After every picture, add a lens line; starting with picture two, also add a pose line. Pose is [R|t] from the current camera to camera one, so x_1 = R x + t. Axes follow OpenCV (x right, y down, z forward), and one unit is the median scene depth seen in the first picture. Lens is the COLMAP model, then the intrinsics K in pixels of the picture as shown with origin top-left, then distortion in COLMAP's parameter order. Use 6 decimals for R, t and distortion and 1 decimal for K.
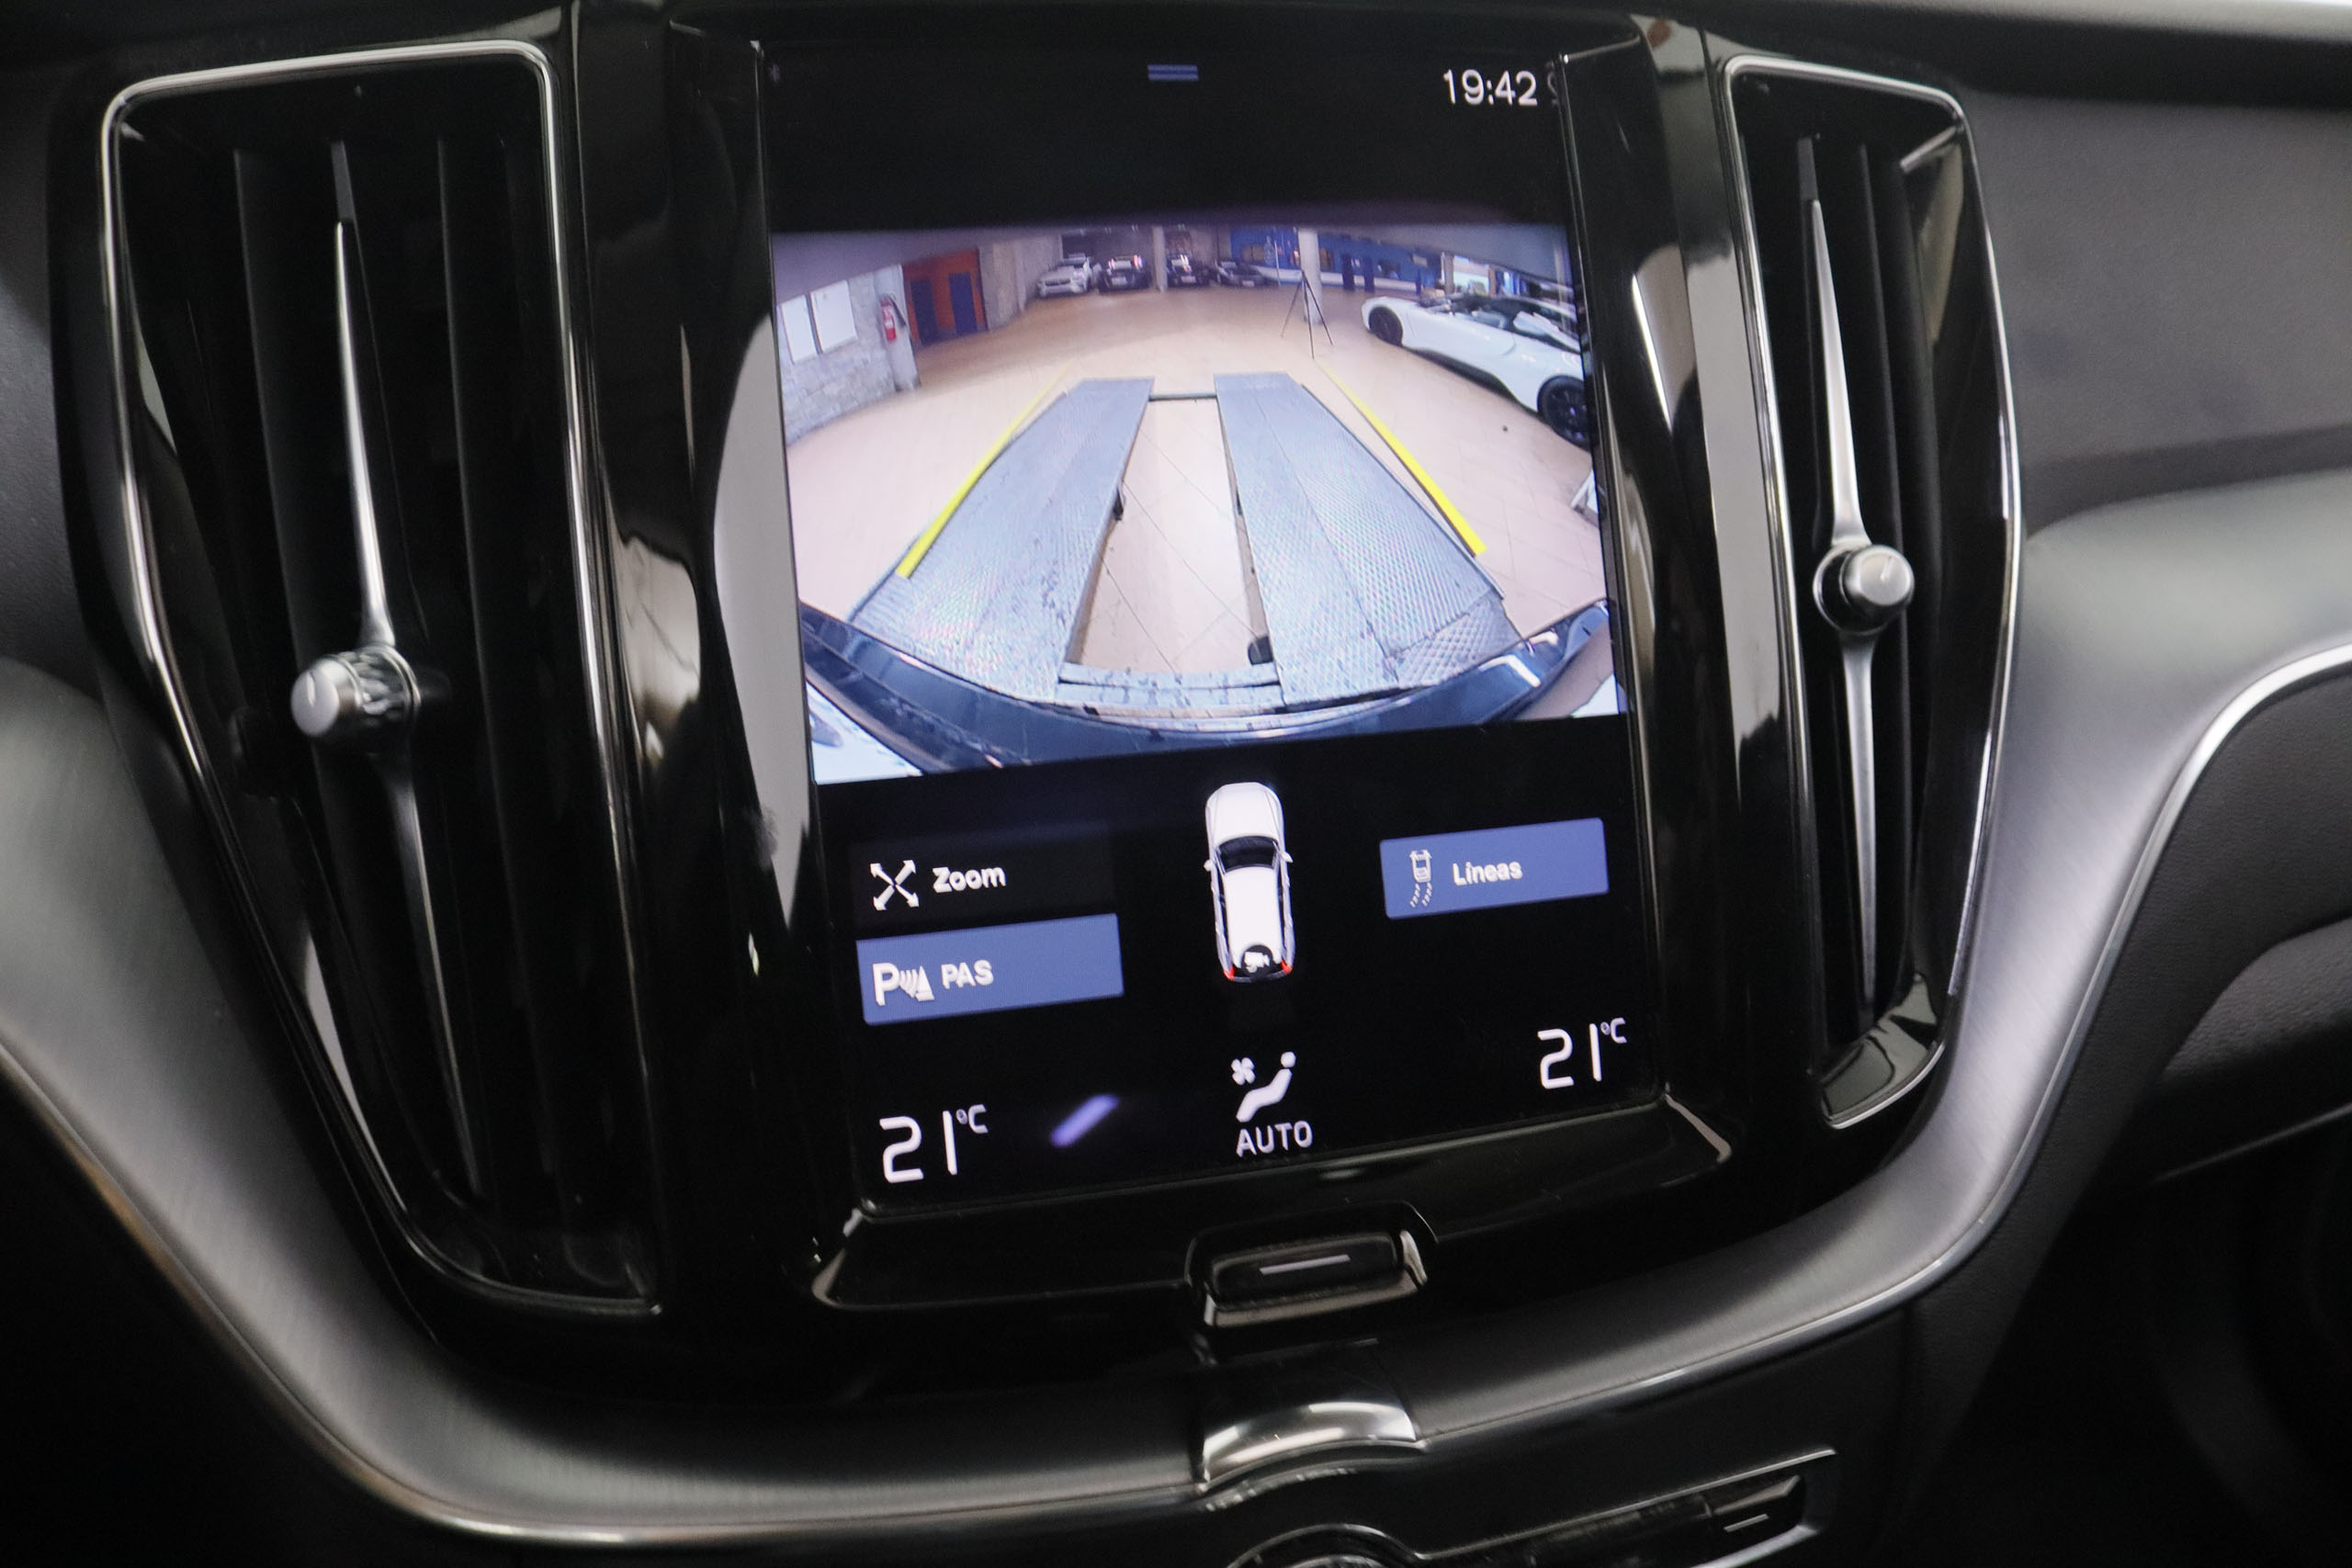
lens RADIAL K [[1913.8, 0, 1176.0], [0, 1913.8, 784.0], [0, 0, 1]] dist [-0.159974, 0.119125]
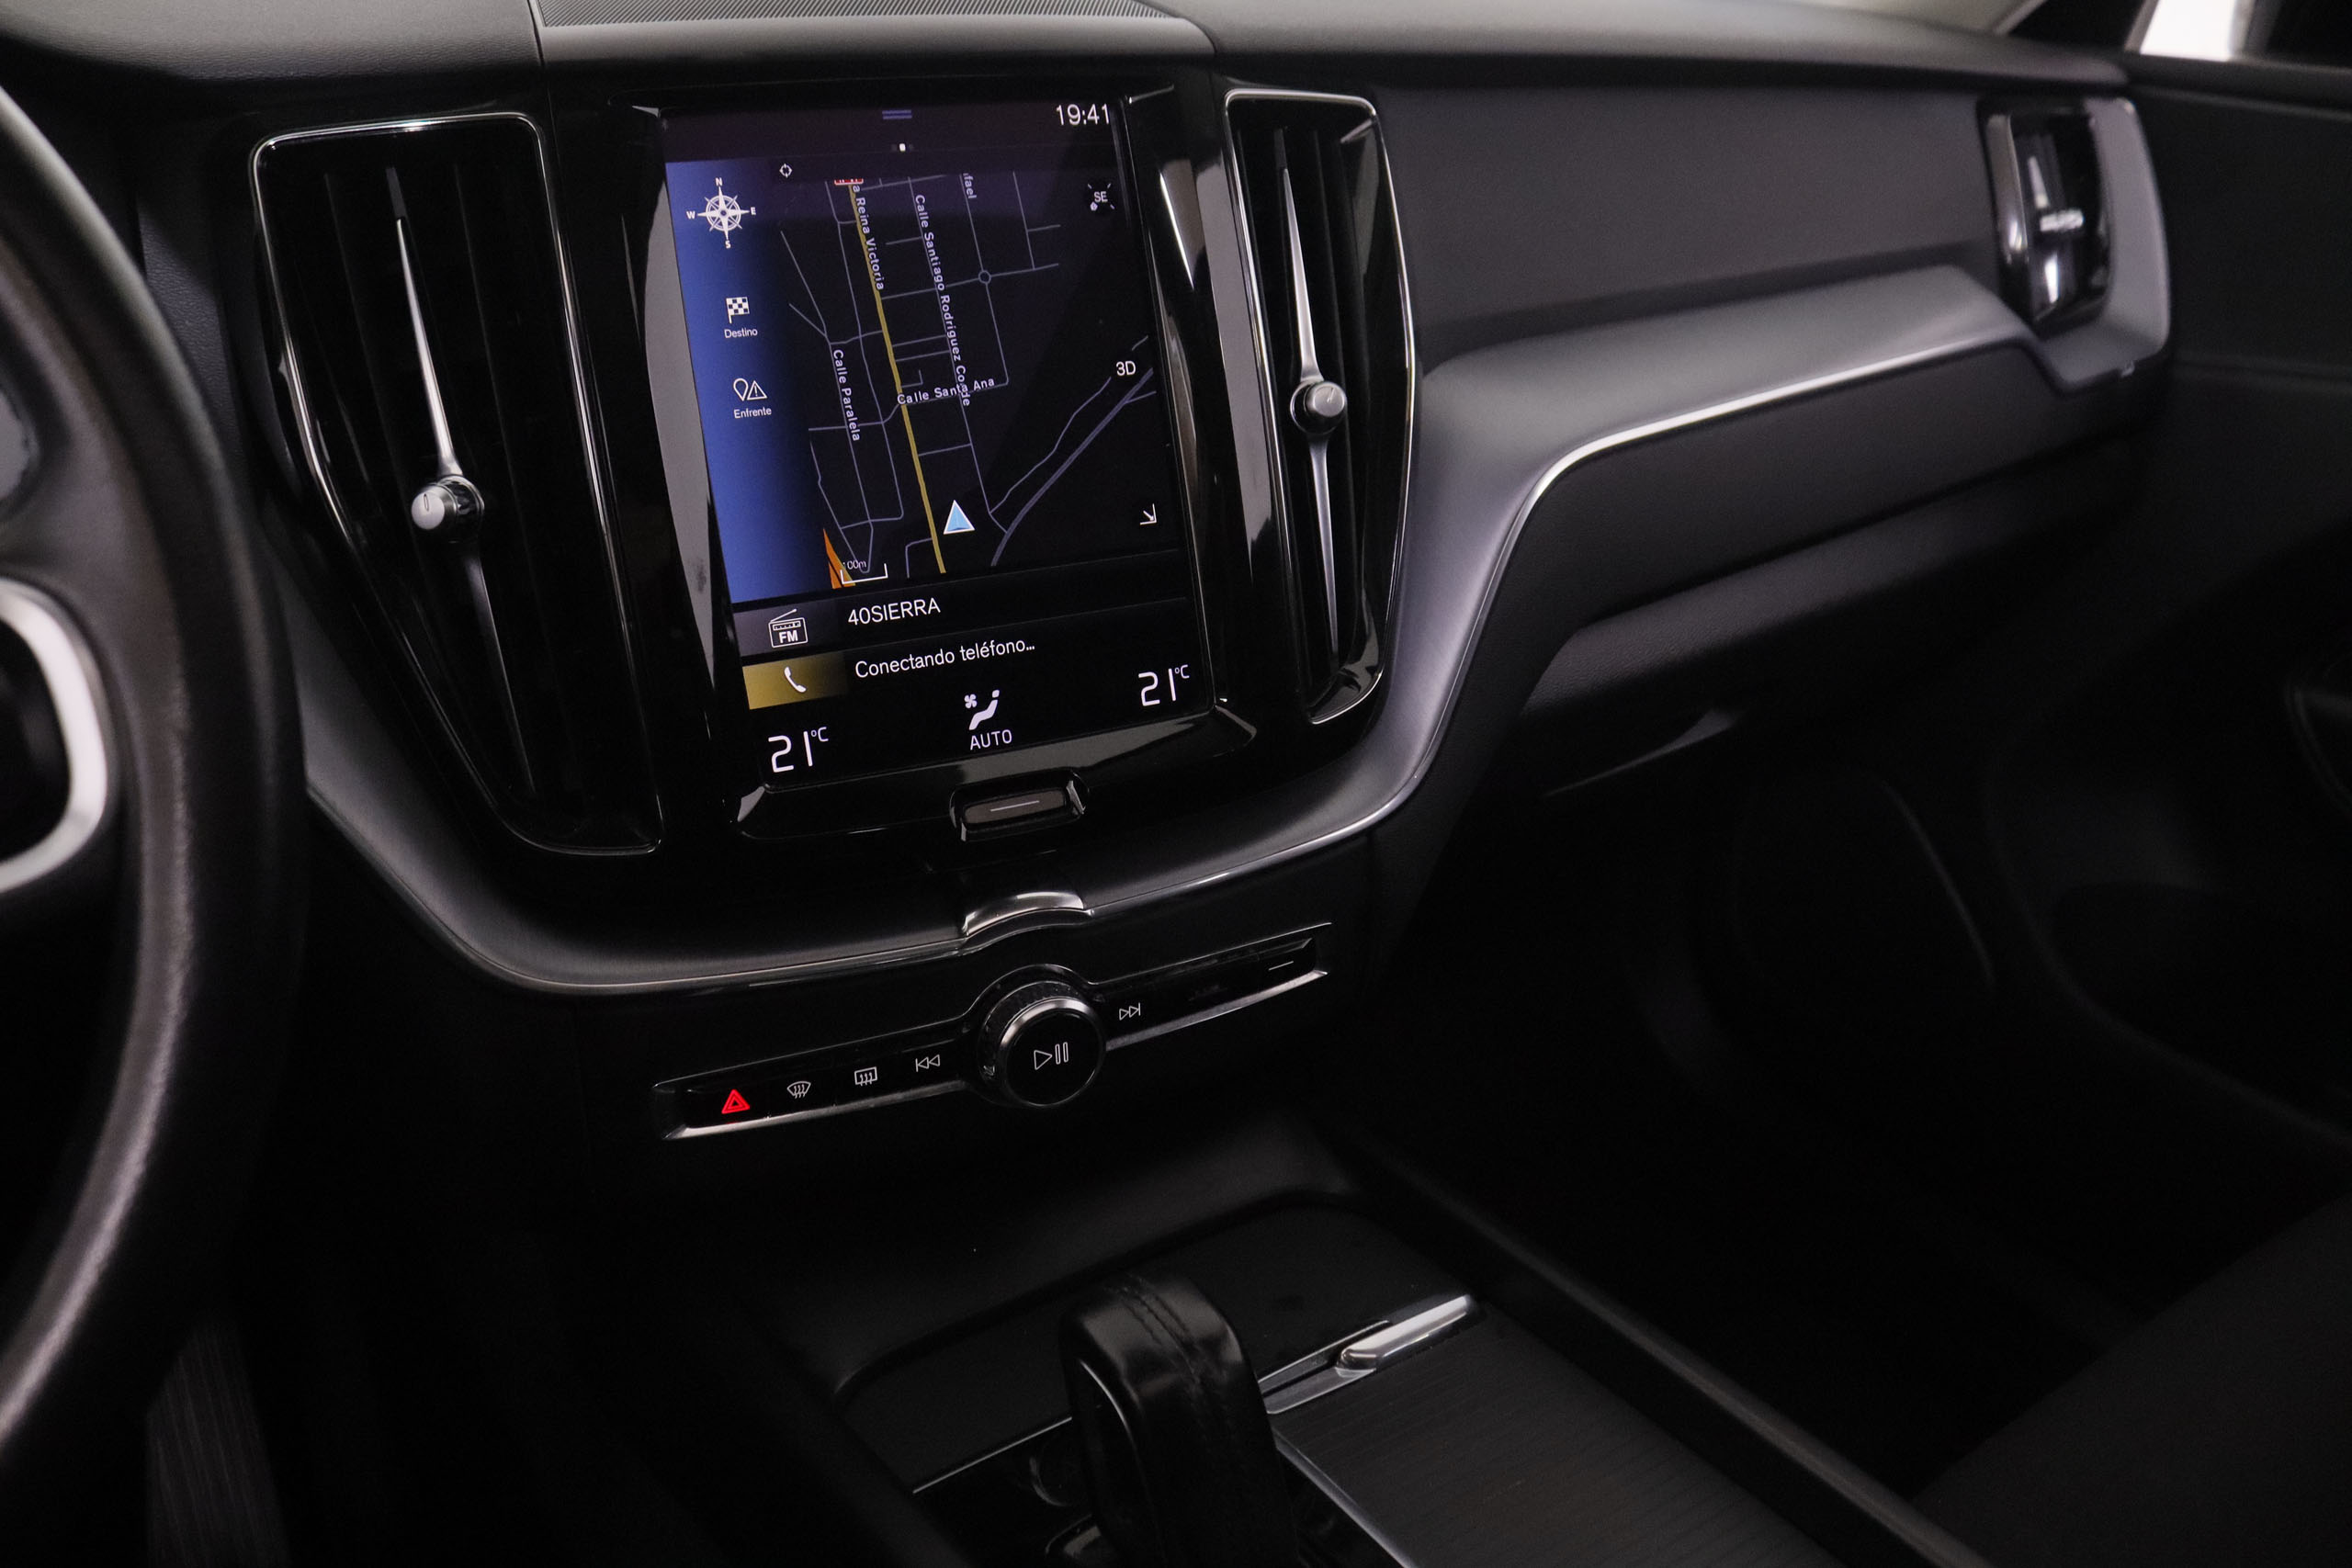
lens RADIAL K [[1913.8, 0, 1176.0], [0, 1913.8, 784.0], [0, 0, 1]] dist [-0.159974, 0.119125]
pose [[0.979113, -0.068834, 0.191310, -0.113393], [0.050823, 0.993936, 0.097513, 0.061920], [-0.196862, -0.085753, 0.976674, -0.703239]]
